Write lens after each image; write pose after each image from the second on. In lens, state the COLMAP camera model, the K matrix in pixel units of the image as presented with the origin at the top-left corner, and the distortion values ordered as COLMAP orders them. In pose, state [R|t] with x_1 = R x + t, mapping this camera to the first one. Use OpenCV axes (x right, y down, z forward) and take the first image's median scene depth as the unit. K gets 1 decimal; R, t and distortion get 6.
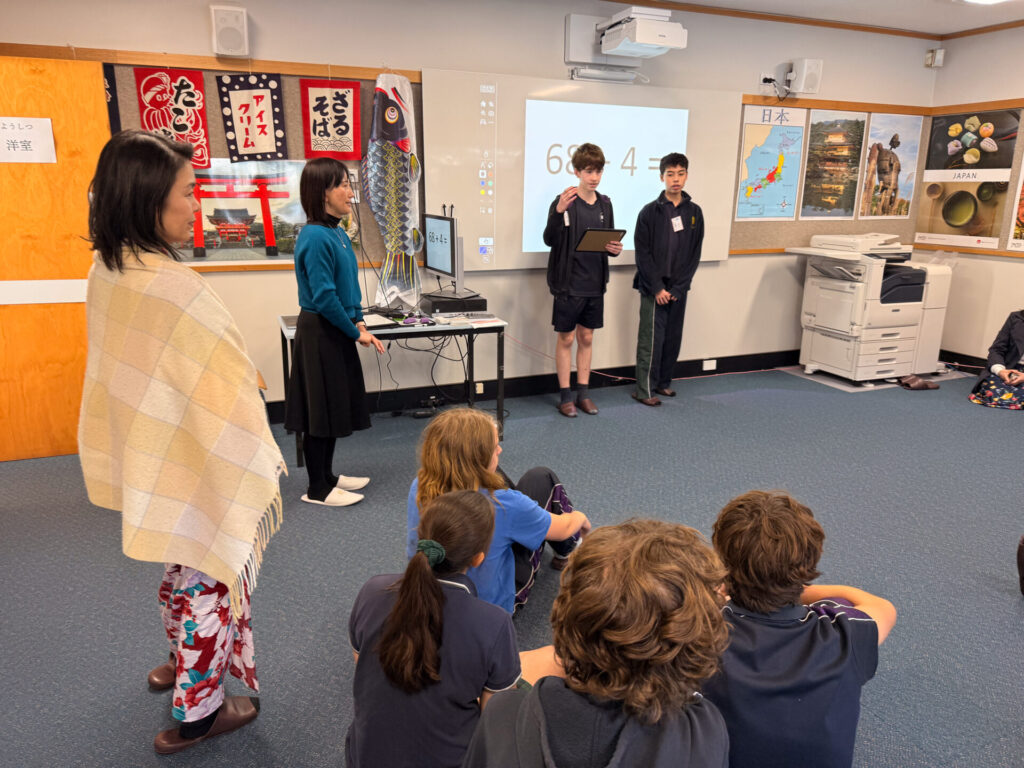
lens RADIAL K [[749.4, 0, 508.8], [0, 749.4, 371.7], [0, 0, 1]] dist [0.044380, -0.045414]
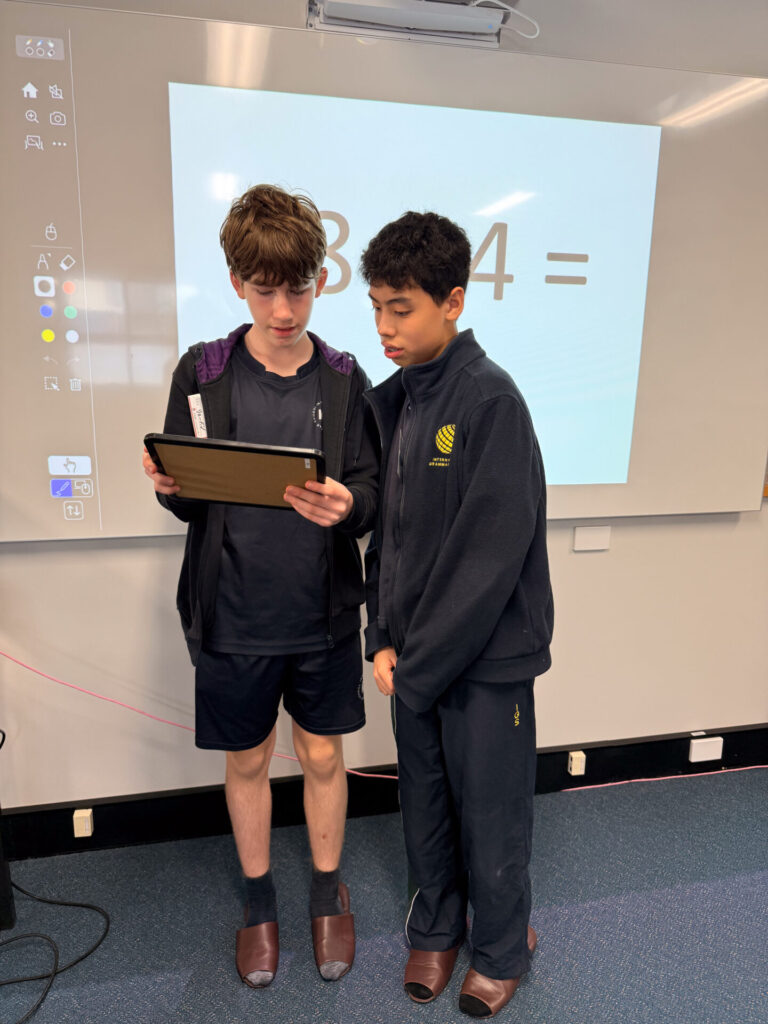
lens RADIAL K [[749.4, 0, 384.0], [0, 749.4, 512.0], [0, 0, 1]] dist [0.044380, -0.045414]
pose [[0.980757, 0.046258, -0.189674, 0.171512], [-0.049423, 0.998706, -0.011989, -0.134113], [0.188874, 0.021133, 0.981774, 0.569514]]
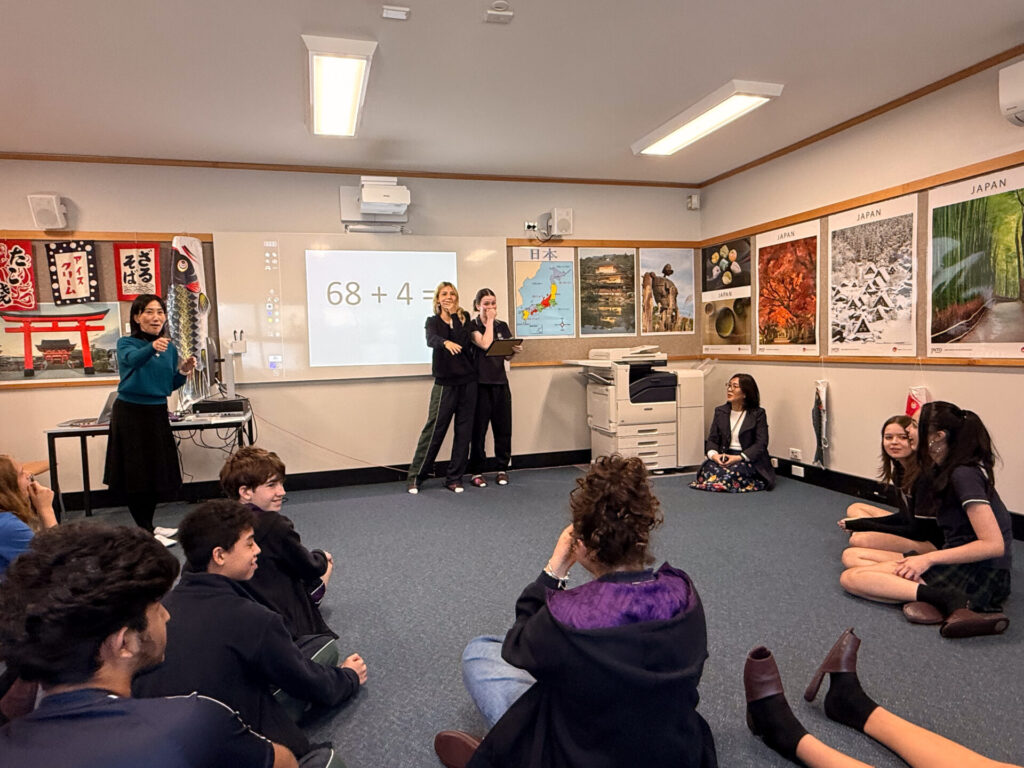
lens RADIAL K [[641.4, 0, 497.6], [0, 641.4, 380.5], [0, 0, 1]] dist [-0.005264, 0.053307]
pose [[0.989899, -0.034266, -0.137569, 0.416625], [0.008589, 0.983064, -0.183064, 0.050913], [0.141512, 0.180033, 0.973428, 0.018853]]
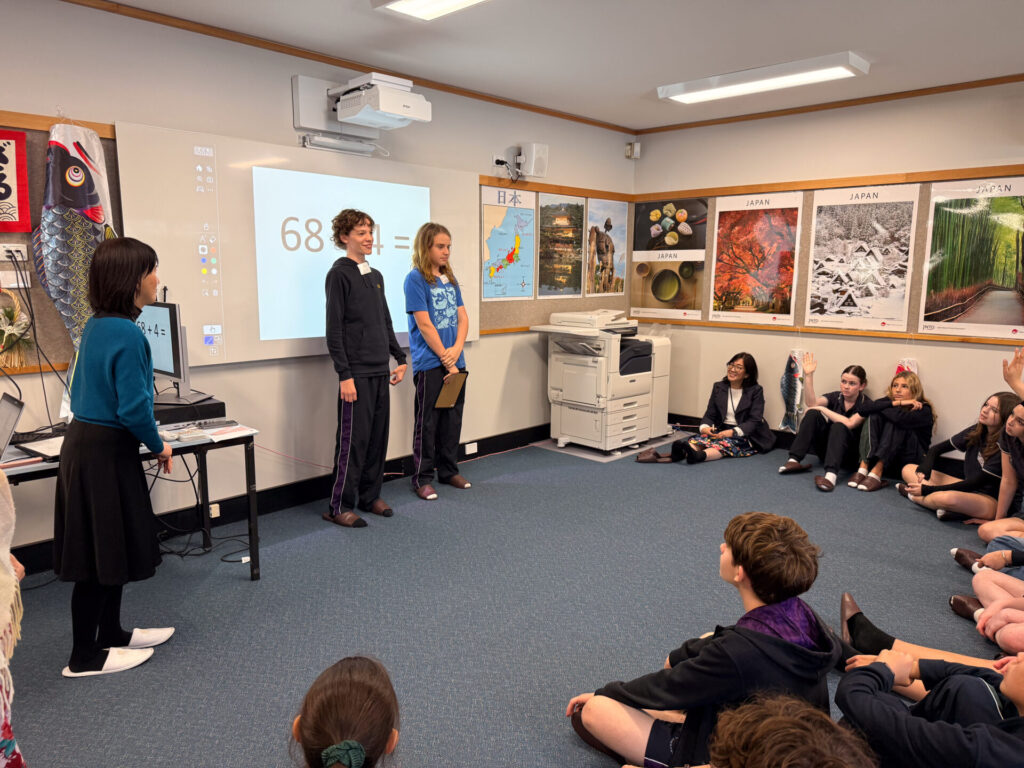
lens RADIAL K [[736.1, 0, 512.0], [0, 736.1, 384.0], [0, 0, 1]] dist [0.142492, -0.184096]
pose [[0.921176, -0.066322, 0.383453, -0.042000], [0.097580, 0.993255, -0.062624, -0.027868], [-0.376713, 0.095105, 0.921435, 0.105450]]
